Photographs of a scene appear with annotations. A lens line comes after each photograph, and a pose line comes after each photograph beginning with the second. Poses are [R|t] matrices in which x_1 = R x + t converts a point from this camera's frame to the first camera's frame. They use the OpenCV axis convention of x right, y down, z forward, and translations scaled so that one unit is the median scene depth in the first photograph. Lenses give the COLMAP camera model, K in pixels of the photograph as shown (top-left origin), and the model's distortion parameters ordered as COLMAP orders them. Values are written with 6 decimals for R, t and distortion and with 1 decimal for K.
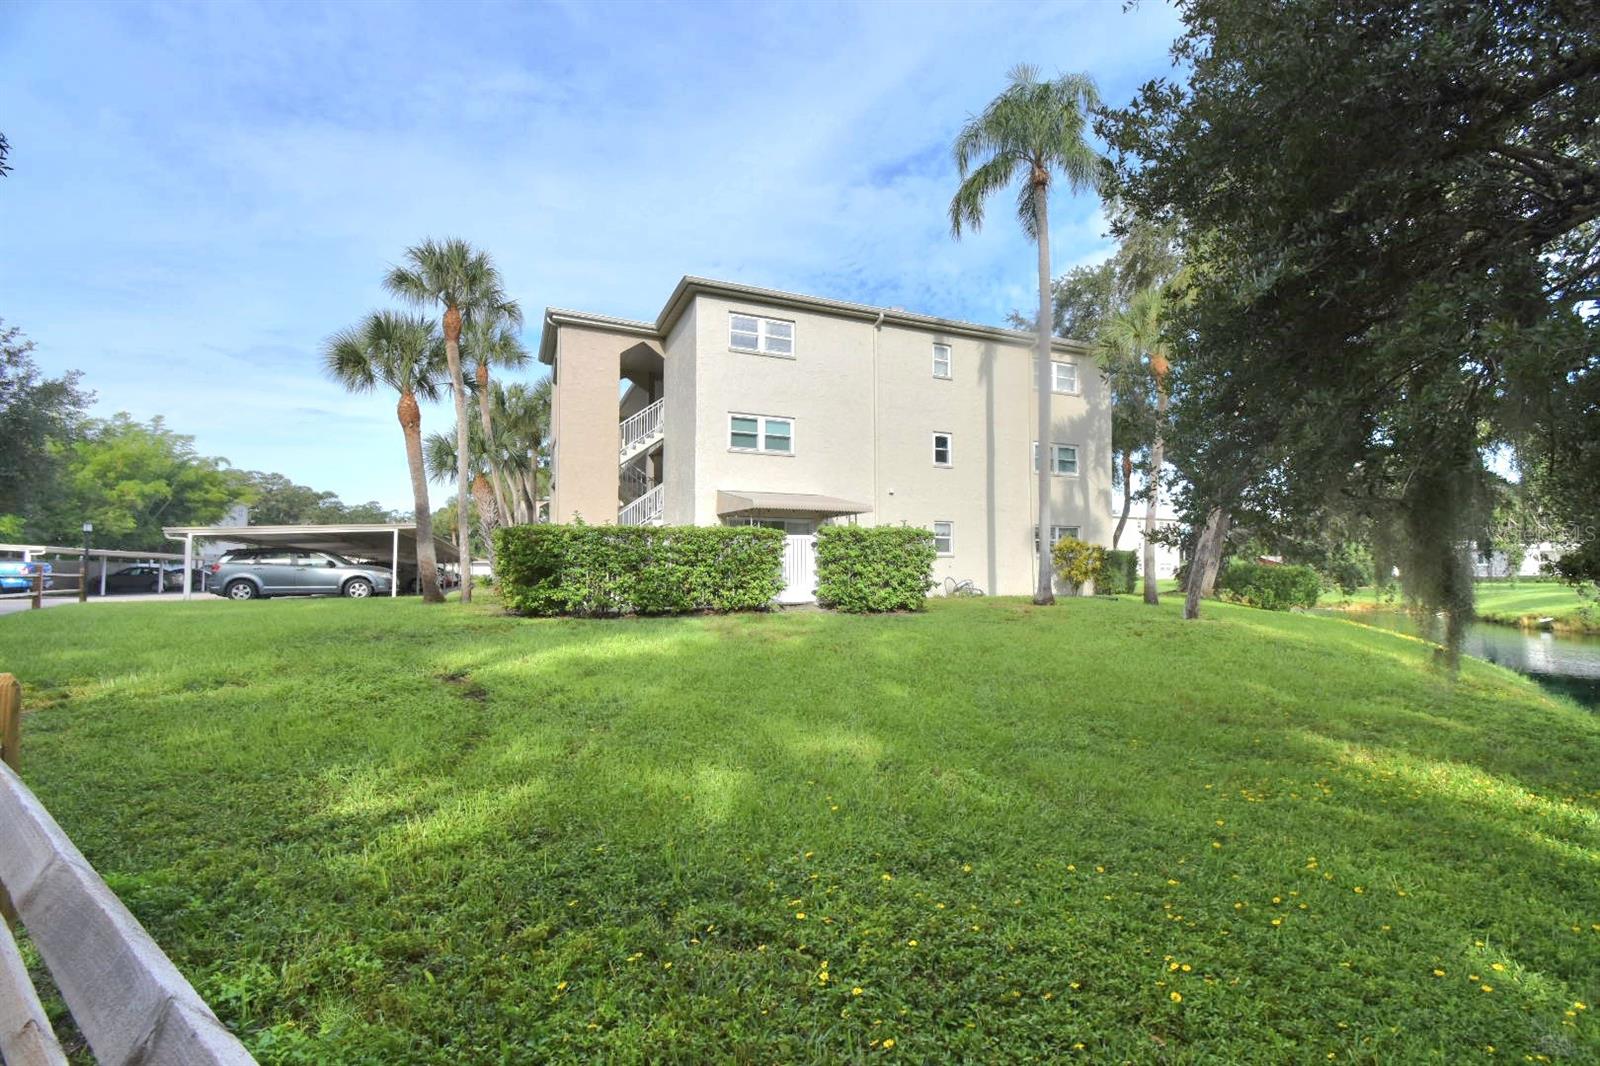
lens RADIAL K [[705.9, 0, 805.4], [0, 705.9, 536.0], [0, 0, 1]] dist [0.016637, -0.025669]
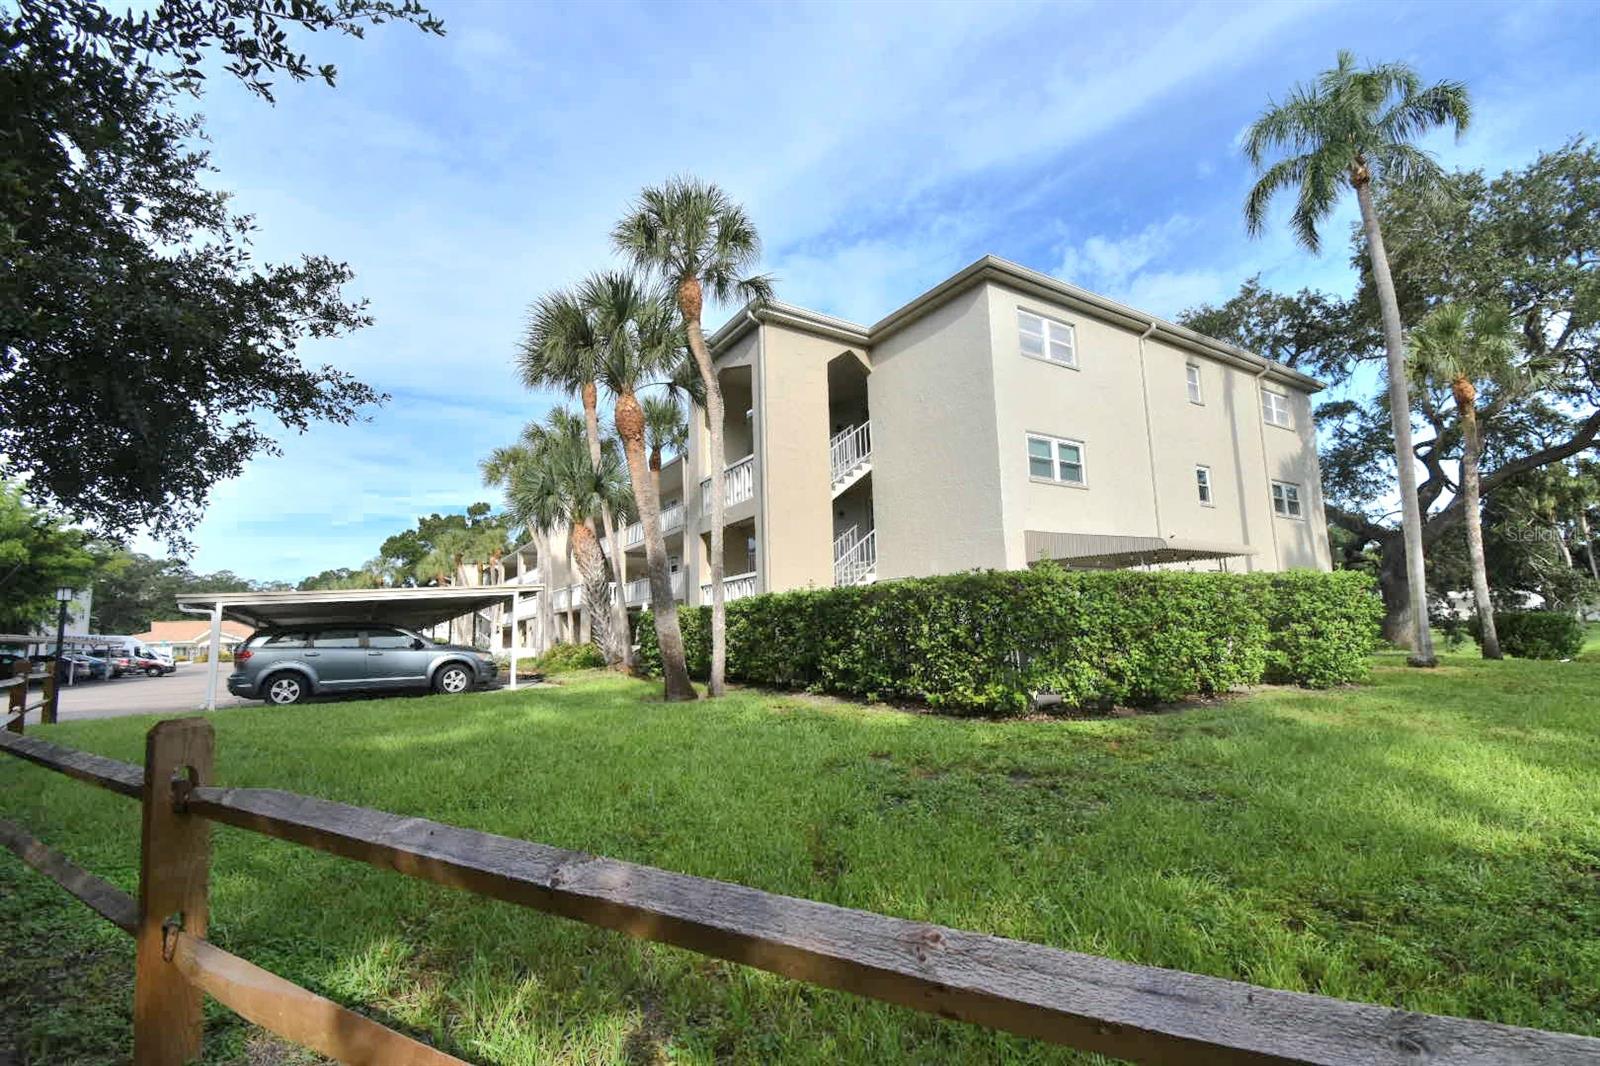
lens RADIAL K [[705.9, 0, 805.4], [0, 705.9, 536.0], [0, 0, 1]] dist [0.016637, -0.025669]
pose [[0.985086, -0.005385, 0.171980, -0.430993], [0.021082, 0.995757, -0.089572, 0.004197], [-0.170768, 0.091861, 0.981020, 0.255002]]
